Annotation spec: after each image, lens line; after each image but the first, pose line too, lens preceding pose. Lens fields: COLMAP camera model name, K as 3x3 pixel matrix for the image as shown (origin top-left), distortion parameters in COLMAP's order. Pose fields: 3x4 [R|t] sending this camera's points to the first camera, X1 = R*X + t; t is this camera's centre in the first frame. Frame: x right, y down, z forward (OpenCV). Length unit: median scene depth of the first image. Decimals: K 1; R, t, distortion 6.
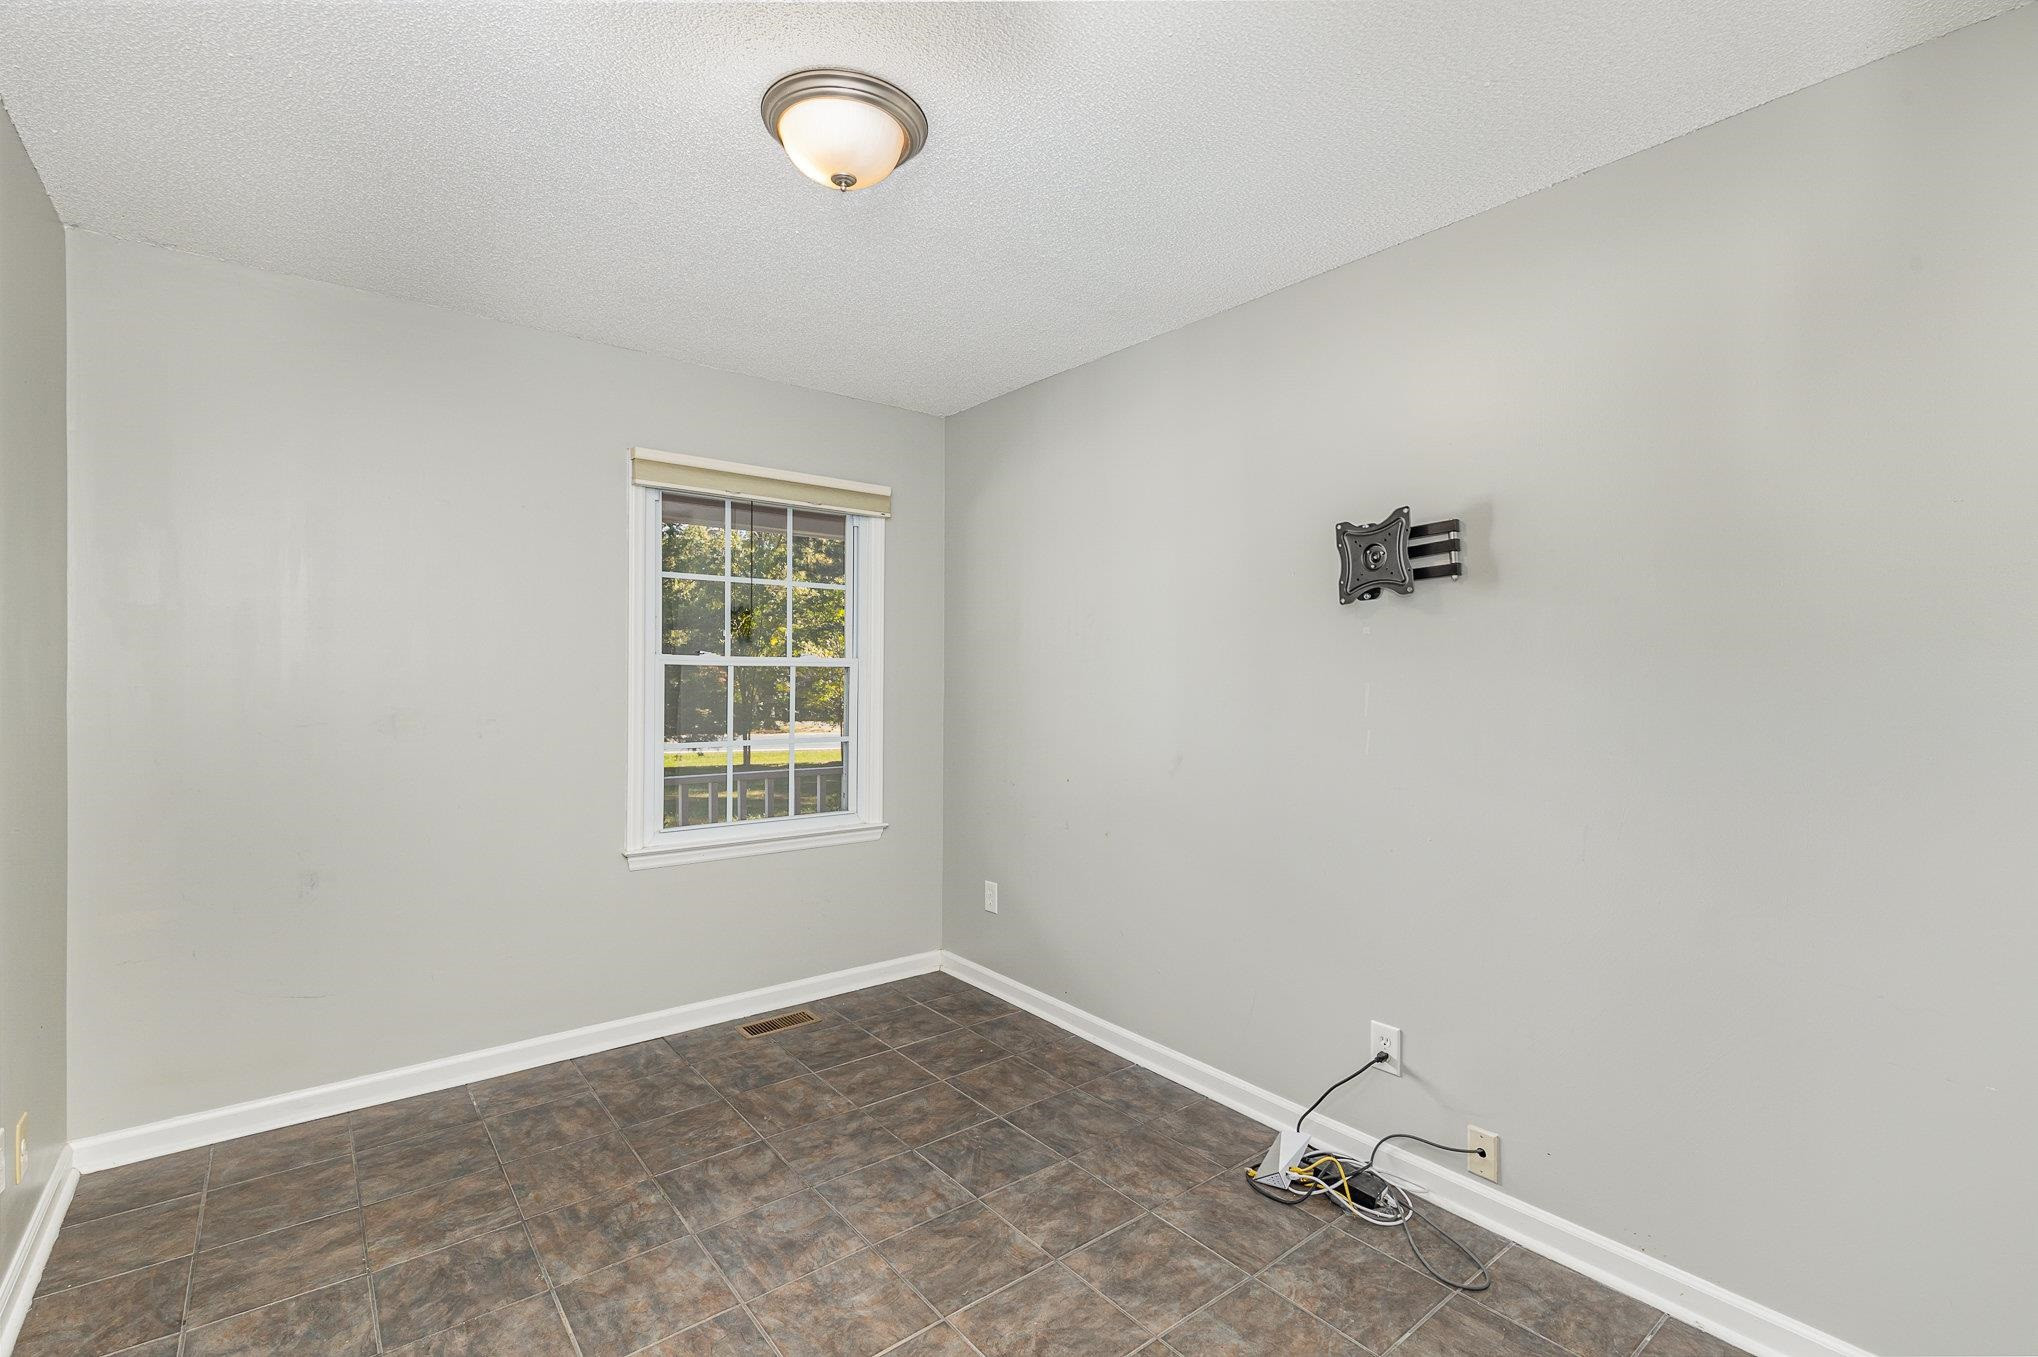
lens RADIAL K [[905.0, 0, 1019.0], [0, 905.0, 678.5], [0, 0, 1]] dist [0.000950, -0.000371]
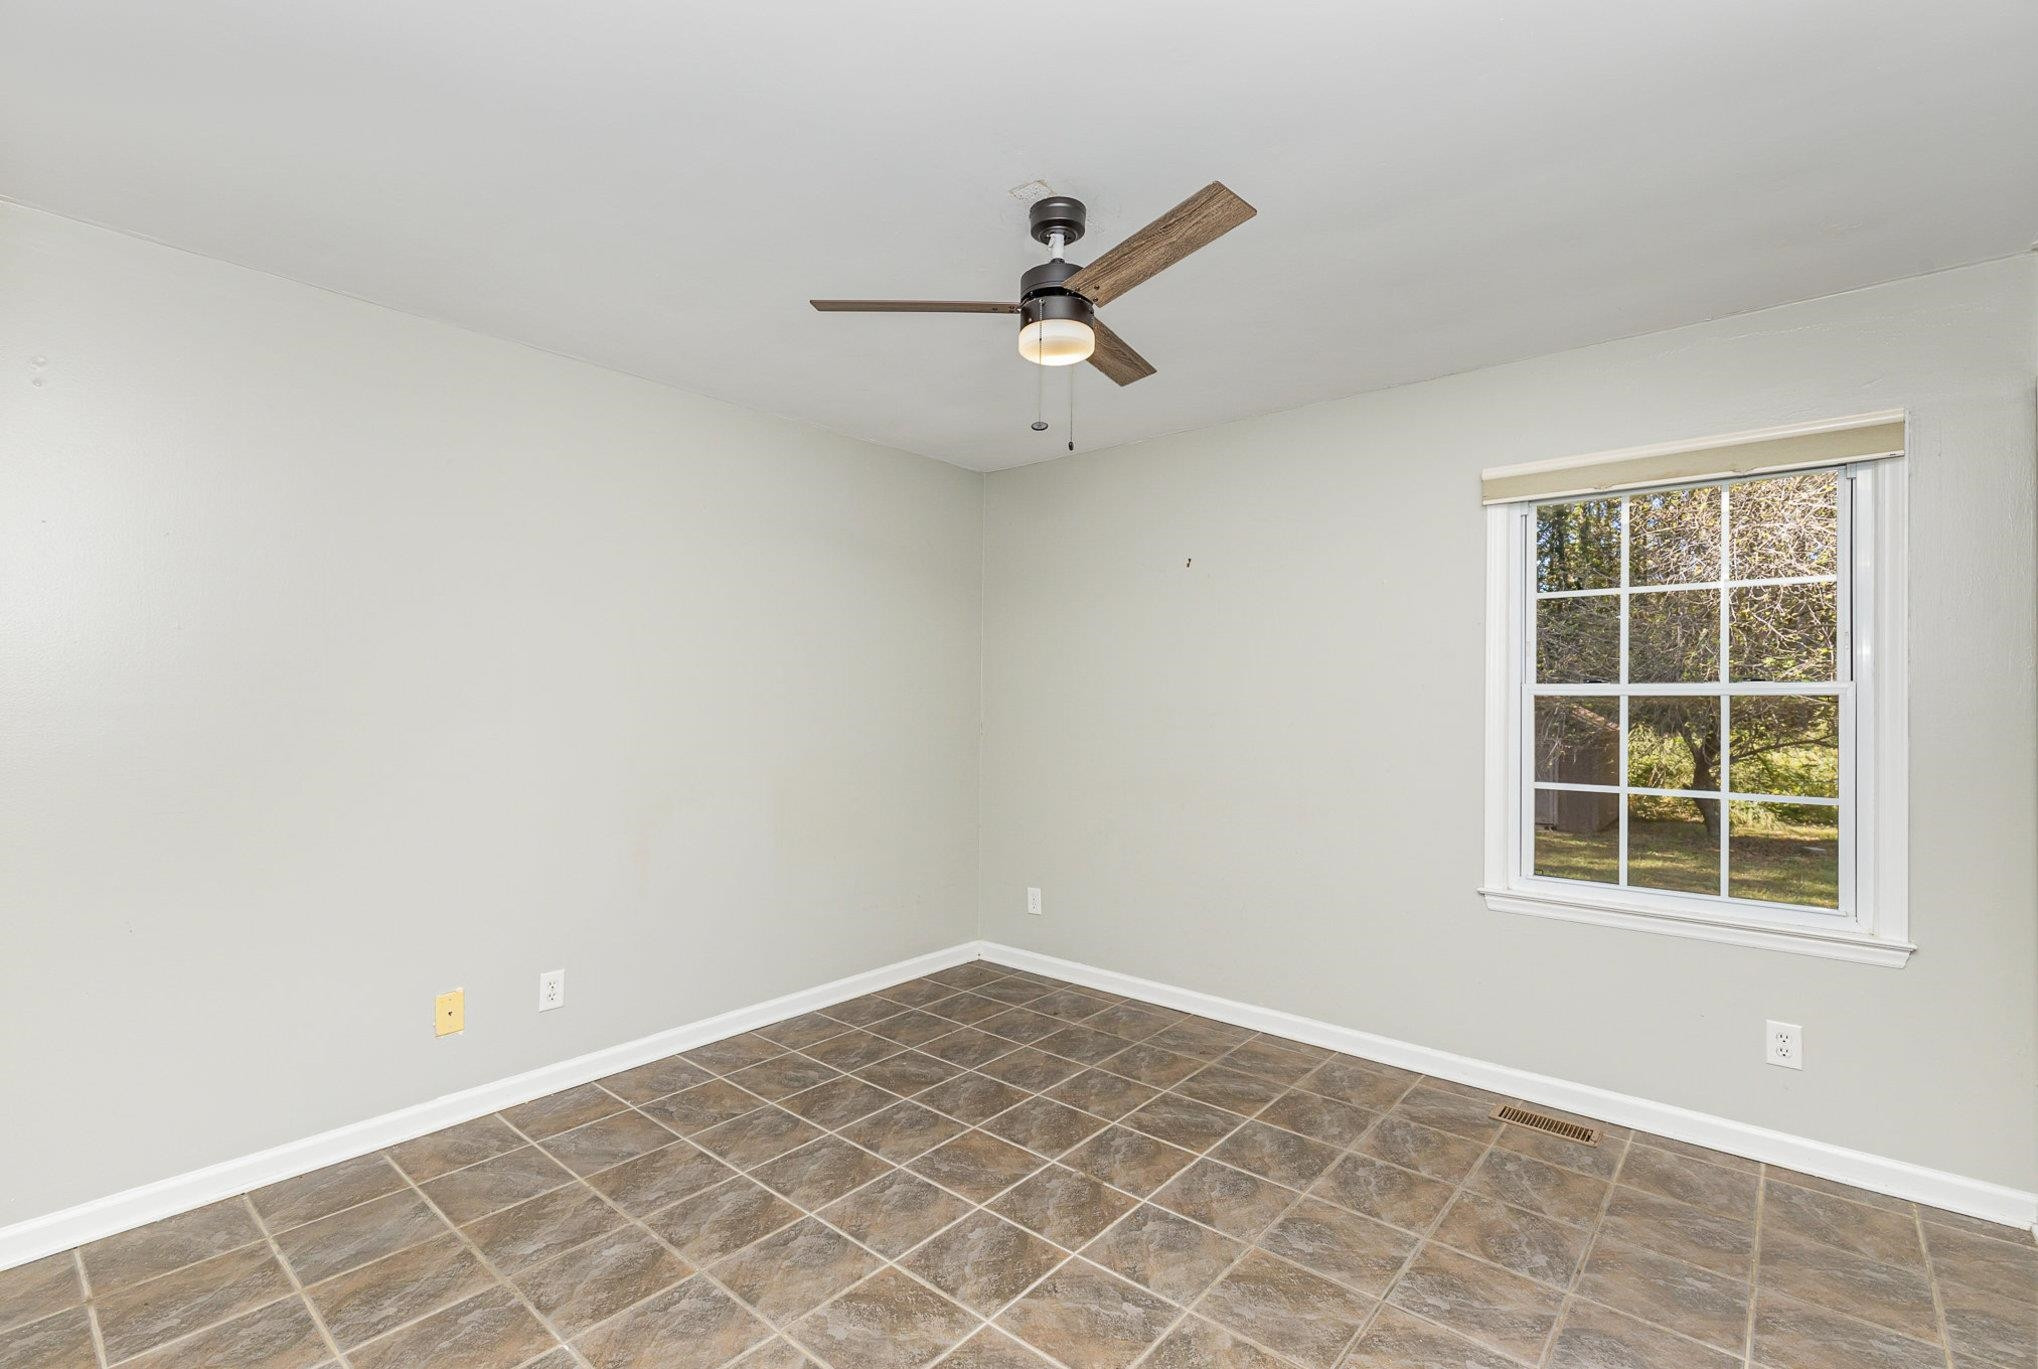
lens RADIAL K [[914.9, 0, 1014.2], [0, 914.9, 694.1], [0, 0, 1]] dist [-0.000307, 0.000075]
pose [[0.184577, -0.006166, -0.982799, 0.422756], [-0.007463, 0.999943, -0.007675, -0.003746], [0.982790, 0.008752, 0.184521, 0.322764]]
